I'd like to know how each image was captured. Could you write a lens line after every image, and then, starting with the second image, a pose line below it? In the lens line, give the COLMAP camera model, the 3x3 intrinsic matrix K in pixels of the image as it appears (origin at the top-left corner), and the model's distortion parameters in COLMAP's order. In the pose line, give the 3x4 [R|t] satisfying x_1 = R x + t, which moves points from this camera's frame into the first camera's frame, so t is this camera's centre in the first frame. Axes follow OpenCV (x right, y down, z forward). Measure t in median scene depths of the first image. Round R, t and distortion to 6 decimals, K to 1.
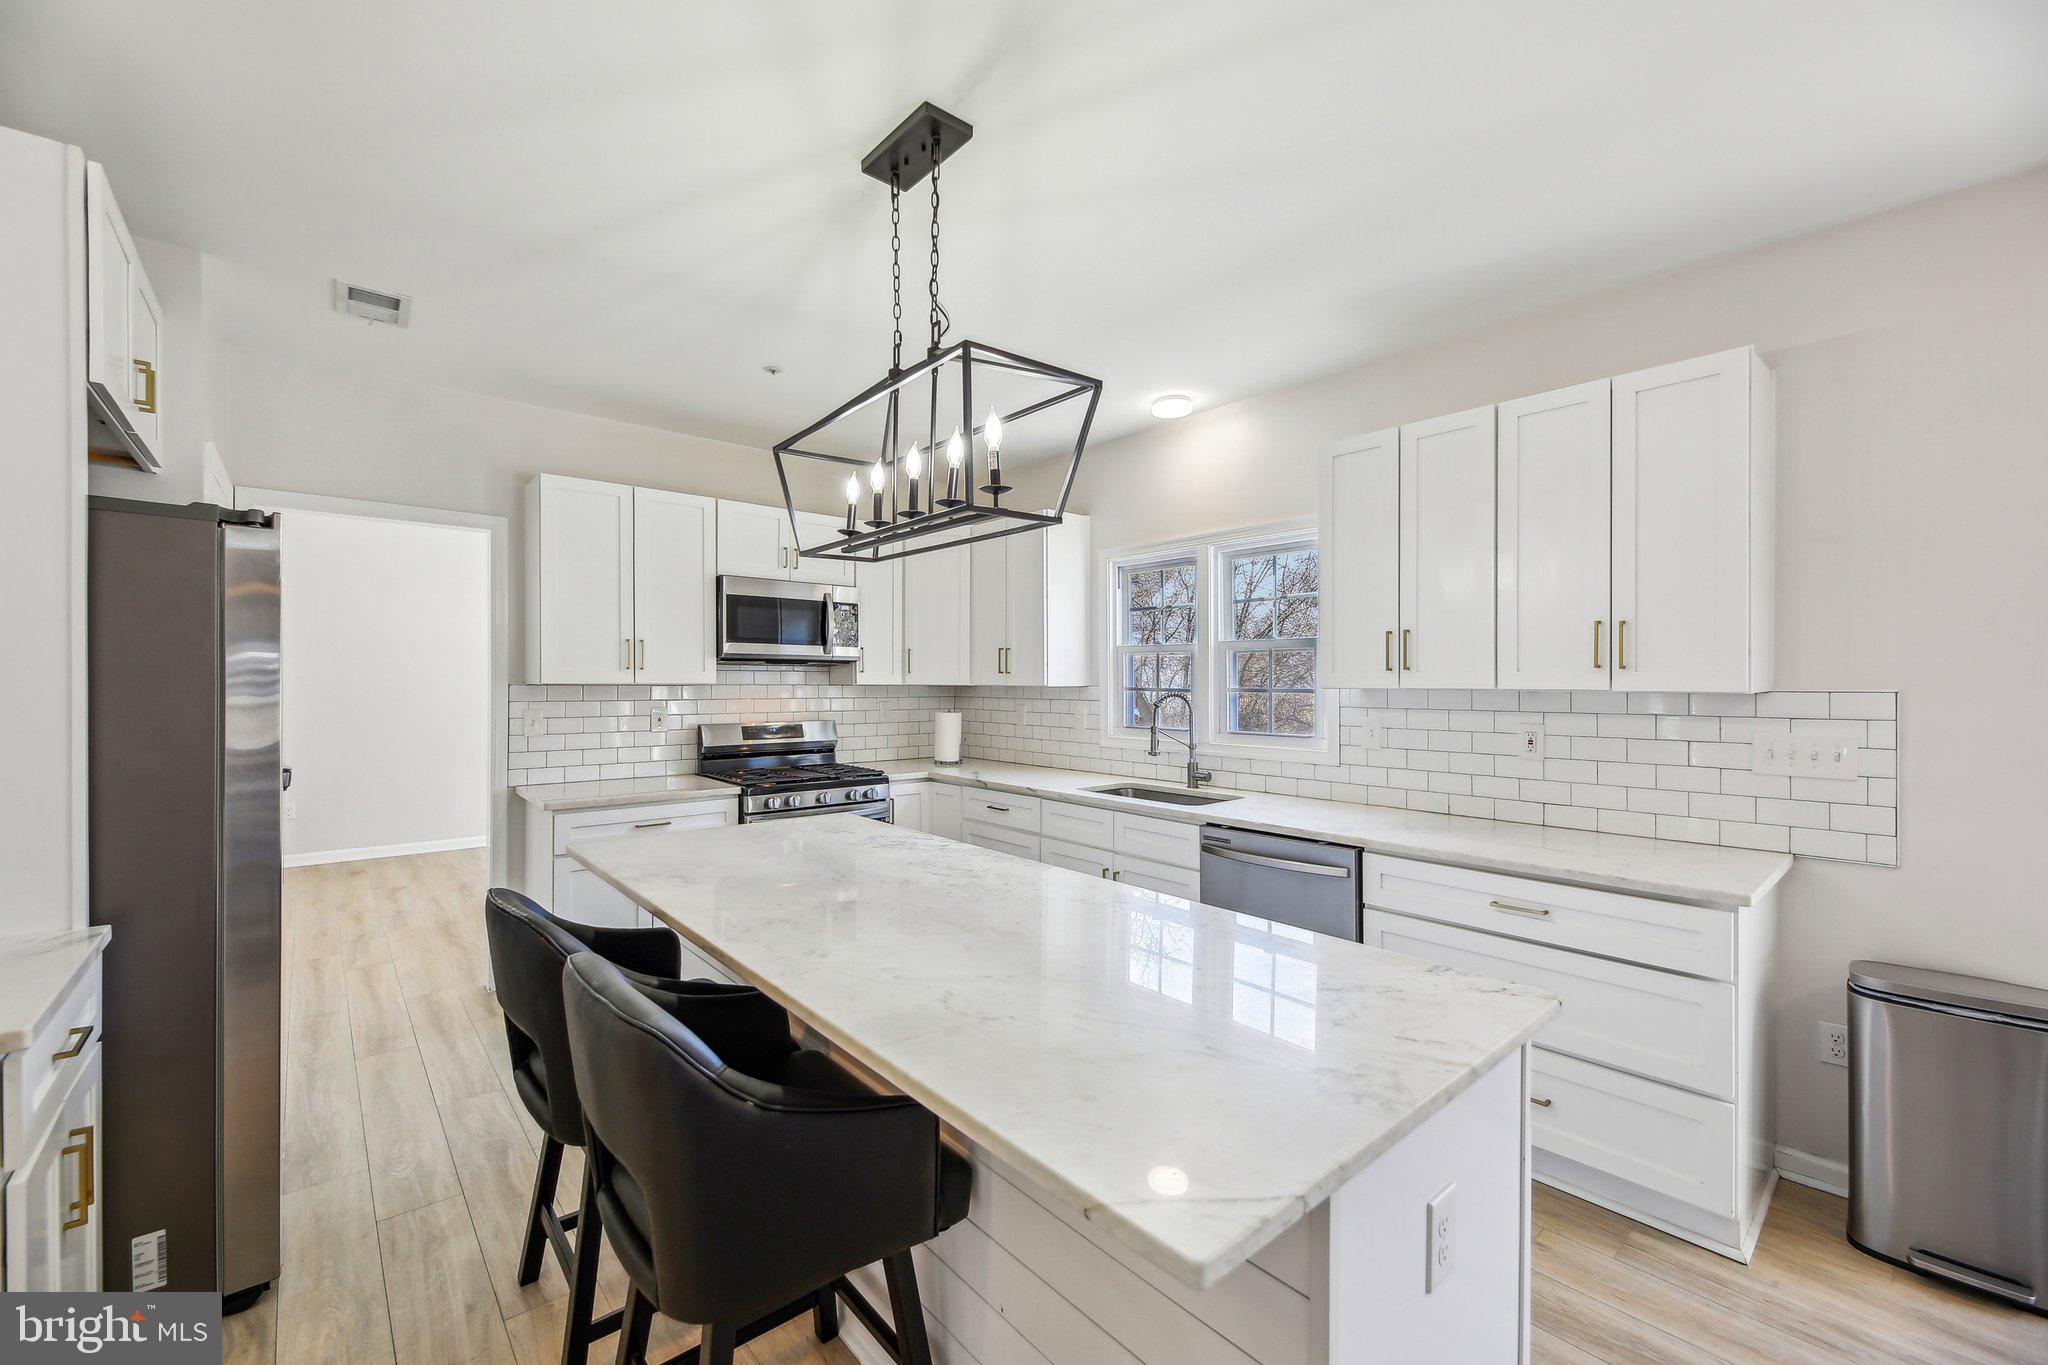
lens RADIAL K [[841.3, 0, 1028.9], [0, 841.3, 680.5], [0, 0, 1]] dist [0.002459, 0.000266]
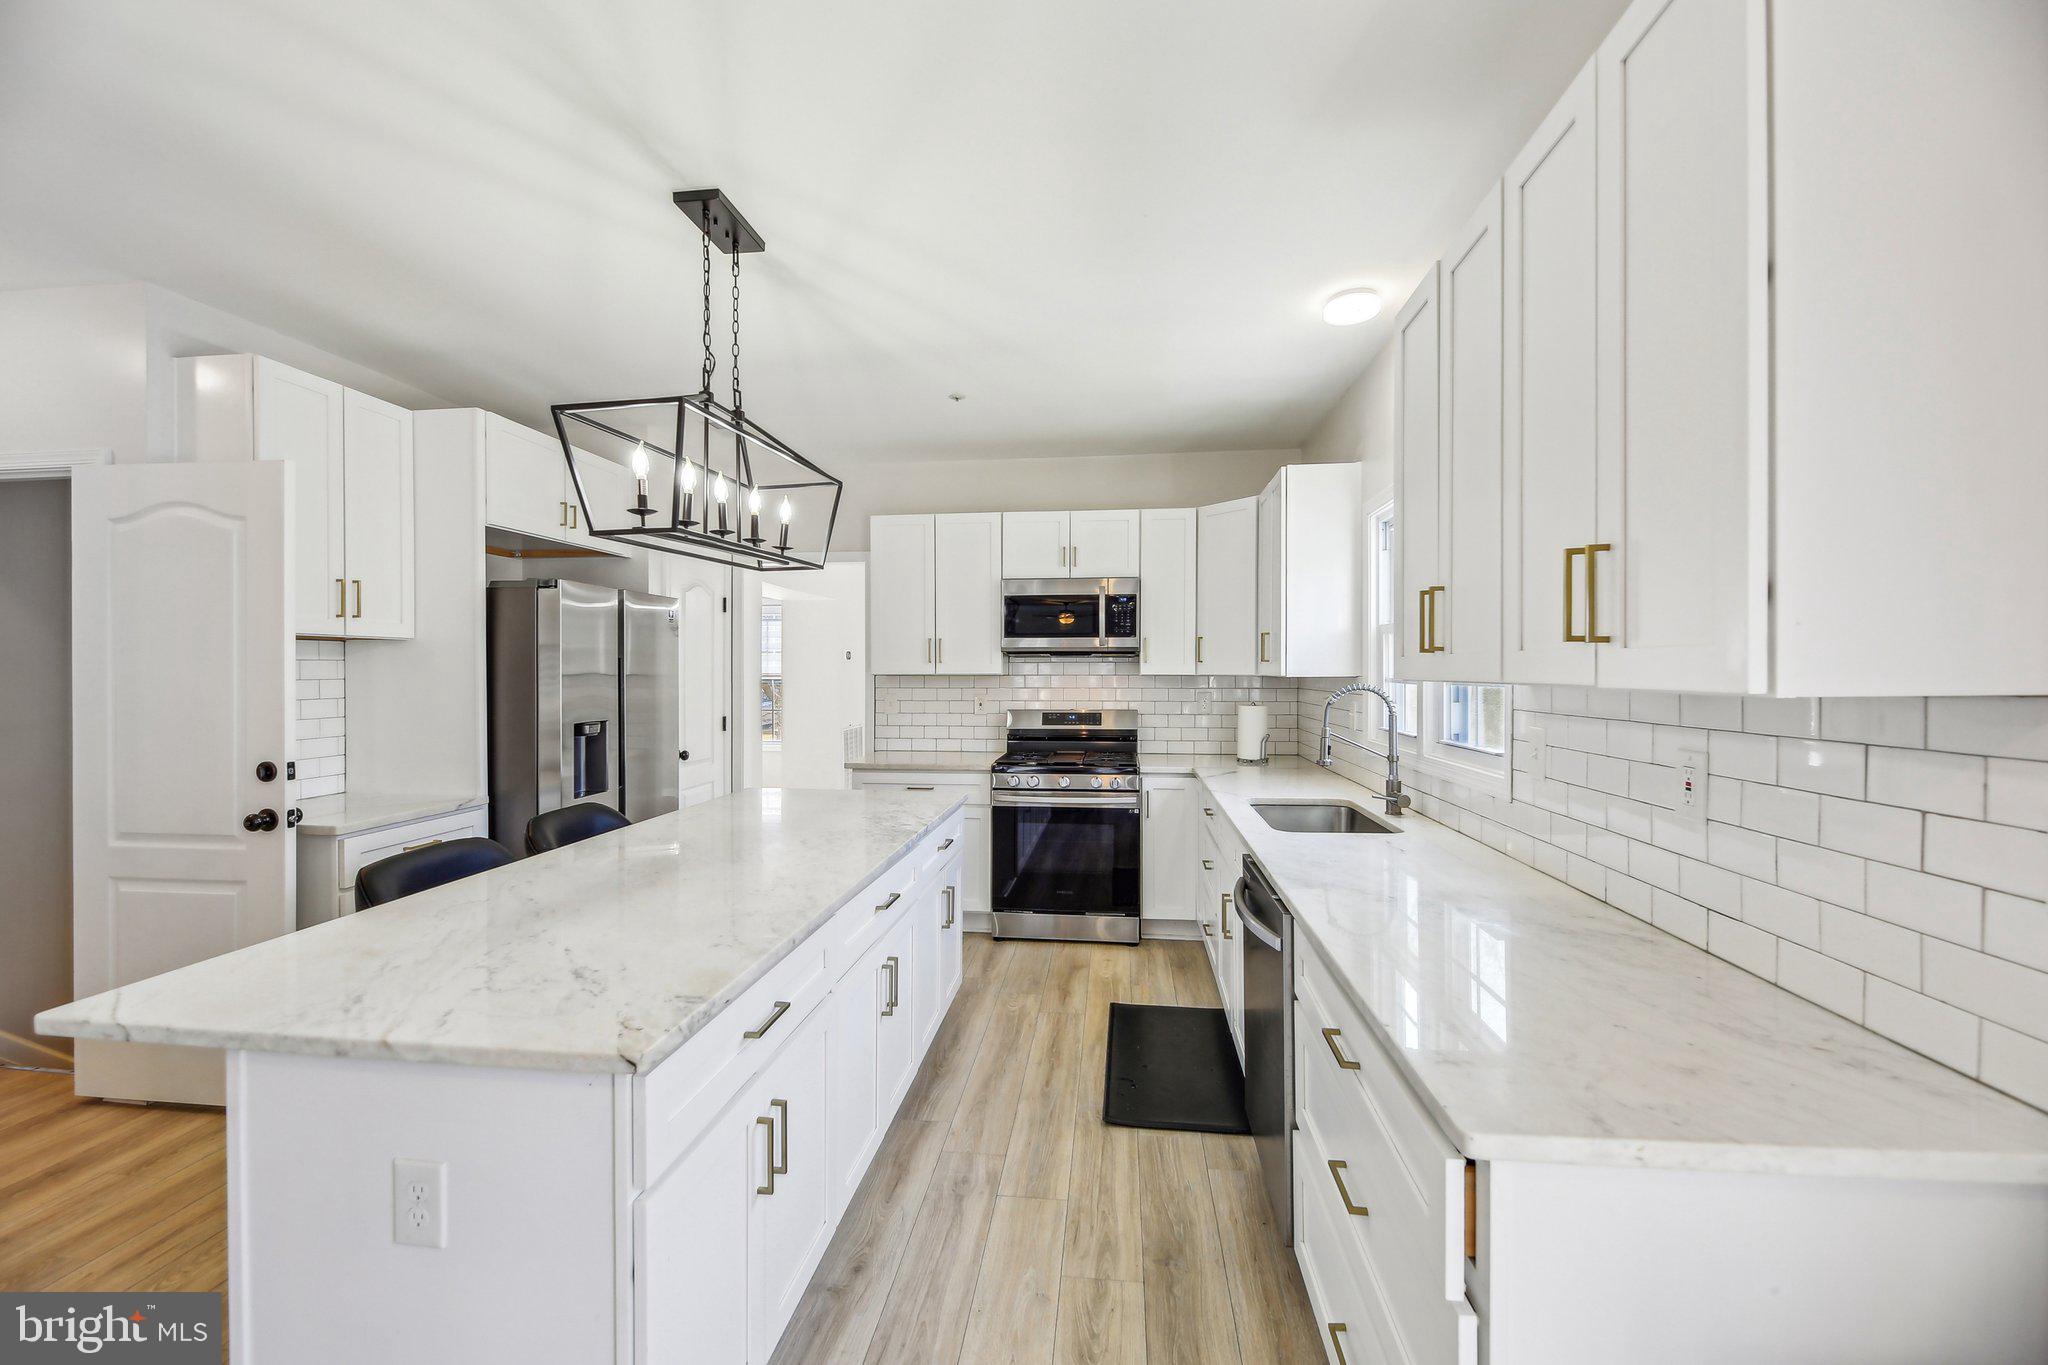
lens RADIAL K [[841.3, 0, 1022.3], [0, 841.3, 684.8], [0, 0, 1]] dist [0.002459, 0.000266]
pose [[0.669195, 0.009158, -0.743030, 0.506657], [0.002256, 0.999894, 0.014356, 0.001633], [0.743083, -0.011284, 0.669104, 0.250344]]
